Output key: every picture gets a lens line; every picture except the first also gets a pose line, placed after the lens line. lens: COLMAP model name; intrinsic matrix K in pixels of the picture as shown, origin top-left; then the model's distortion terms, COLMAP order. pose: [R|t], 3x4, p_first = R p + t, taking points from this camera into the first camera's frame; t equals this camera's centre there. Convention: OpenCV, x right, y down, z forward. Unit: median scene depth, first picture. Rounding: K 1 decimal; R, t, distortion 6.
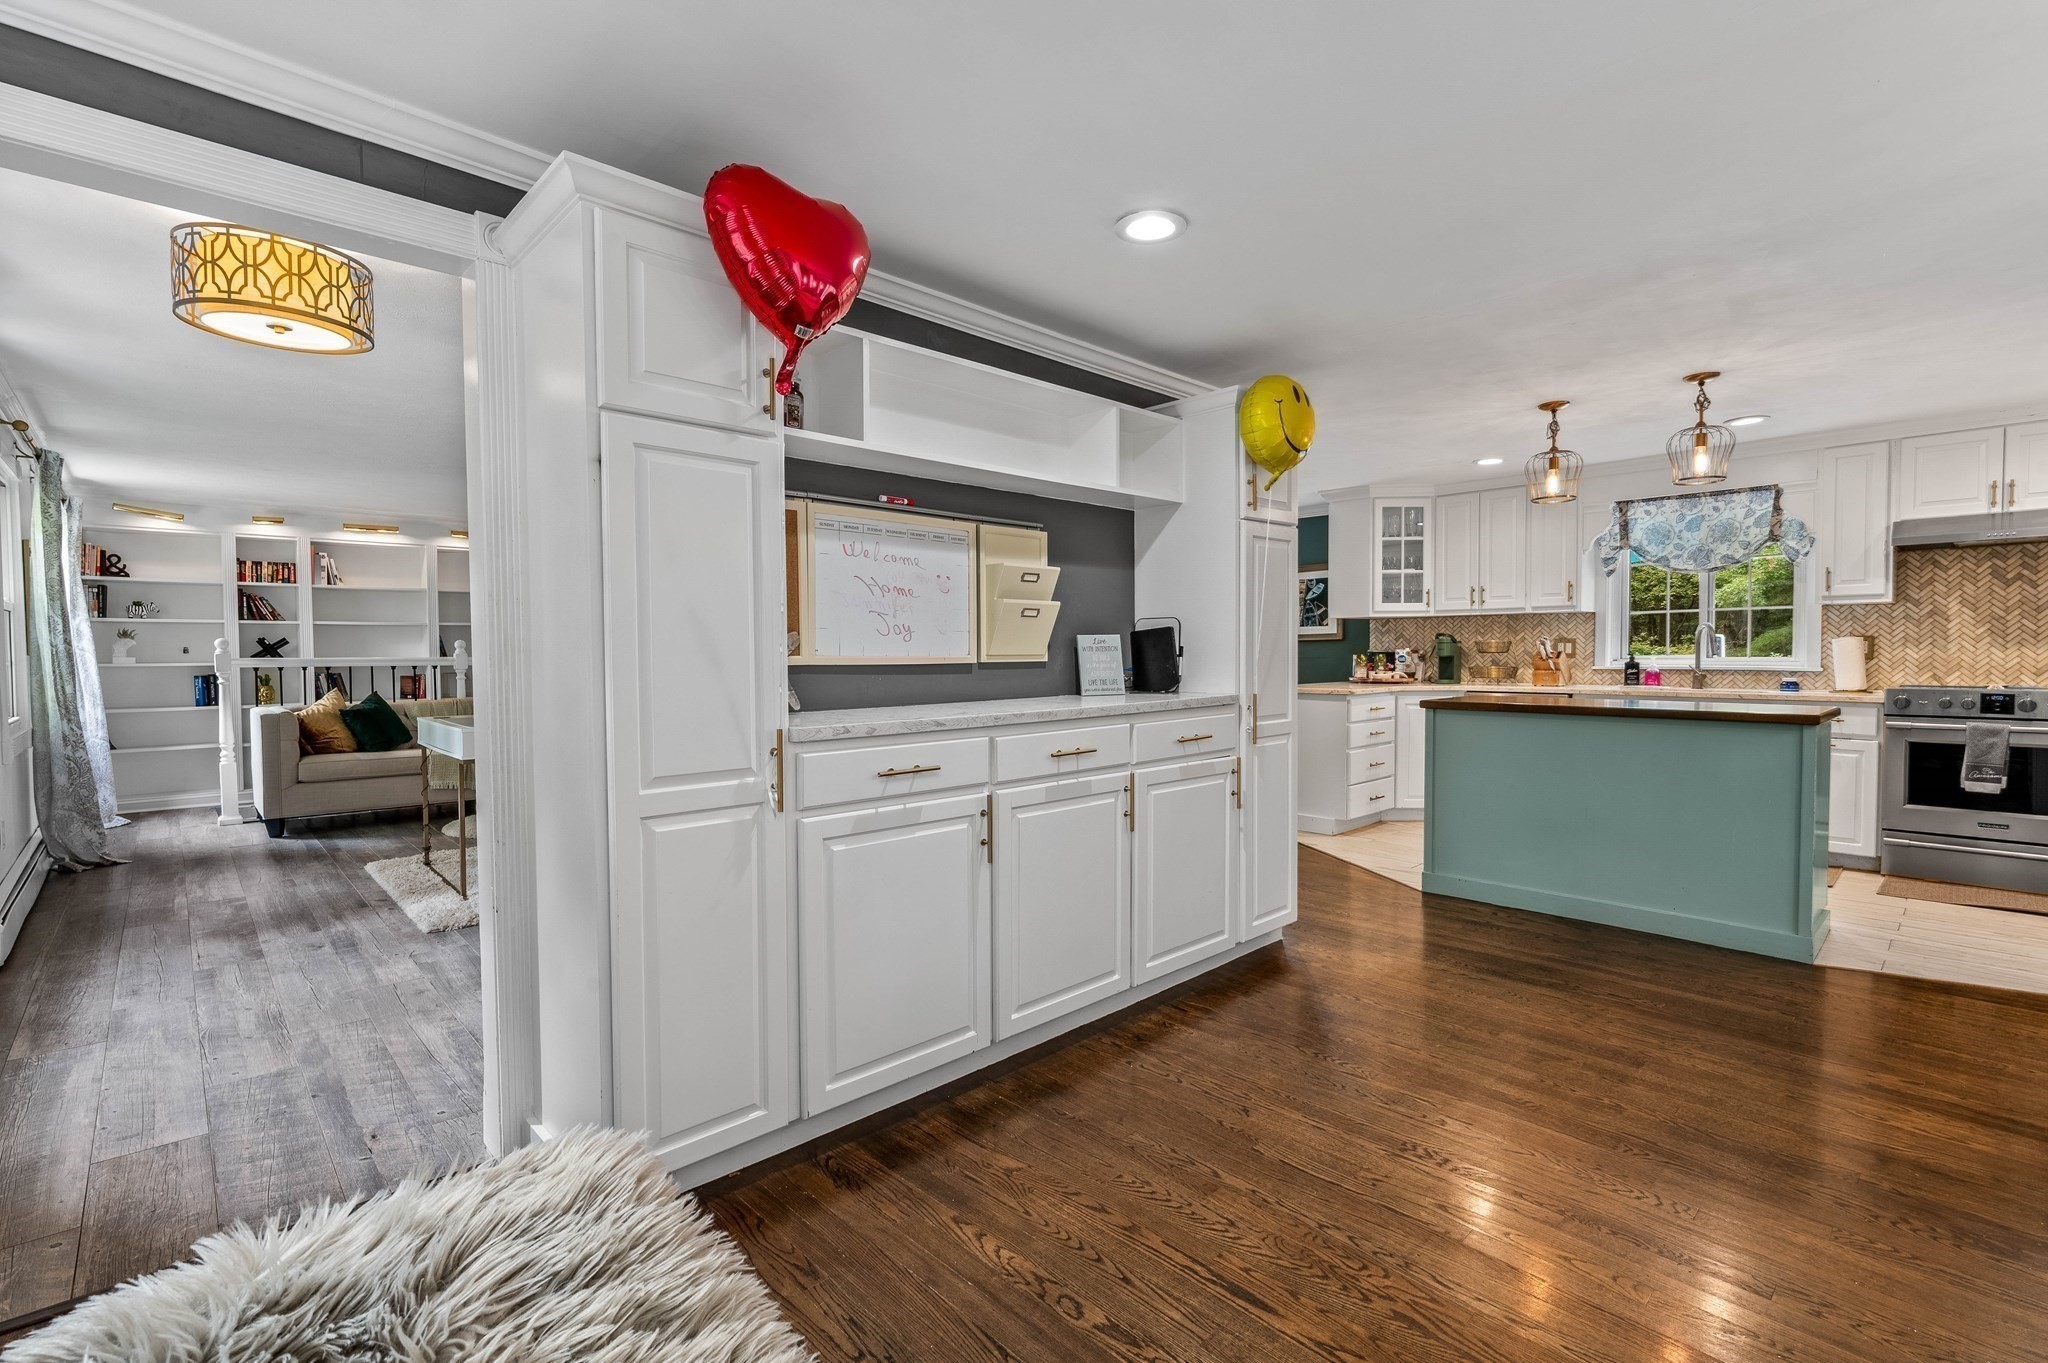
lens RADIAL K [[896.4, 0, 1062.7], [0, 896.4, 674.1], [0, 0, 1]] dist [-0.001995, 0.000245]
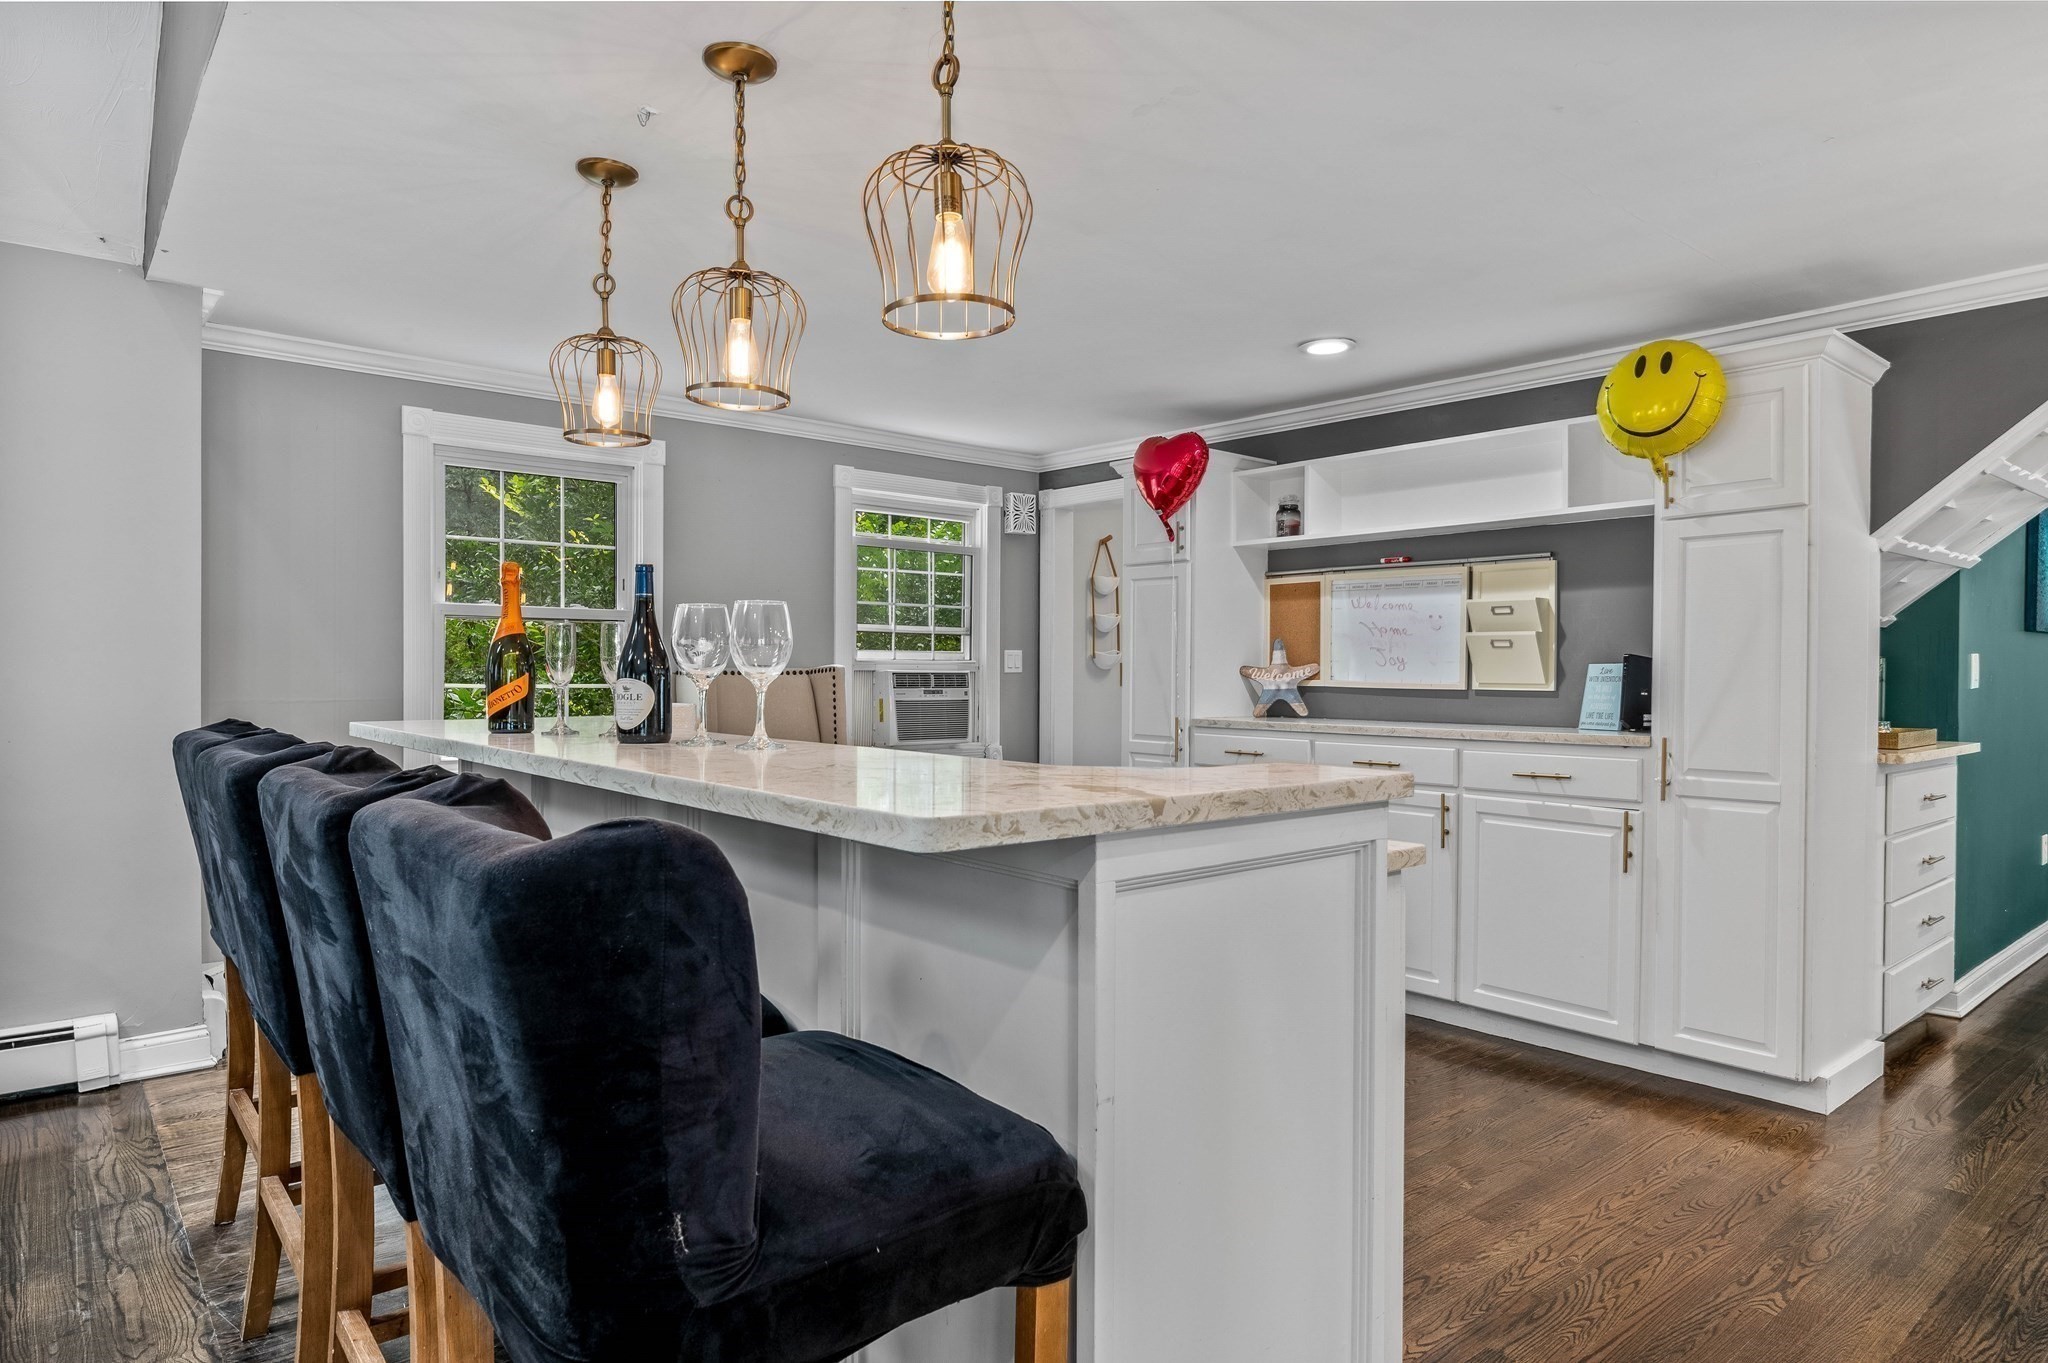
lens RADIAL K [[1255.8, 0, 1035.9], [0, 1255.8, 678.8], [0, 0, 1]] dist [-0.017921, -0.000489]
pose [[-0.080260, 0.010399, -0.996720, 1.508439], [-0.029422, 0.999485, 0.012797, -0.030673], [0.996340, 0.030353, -0.079912, 0.590764]]
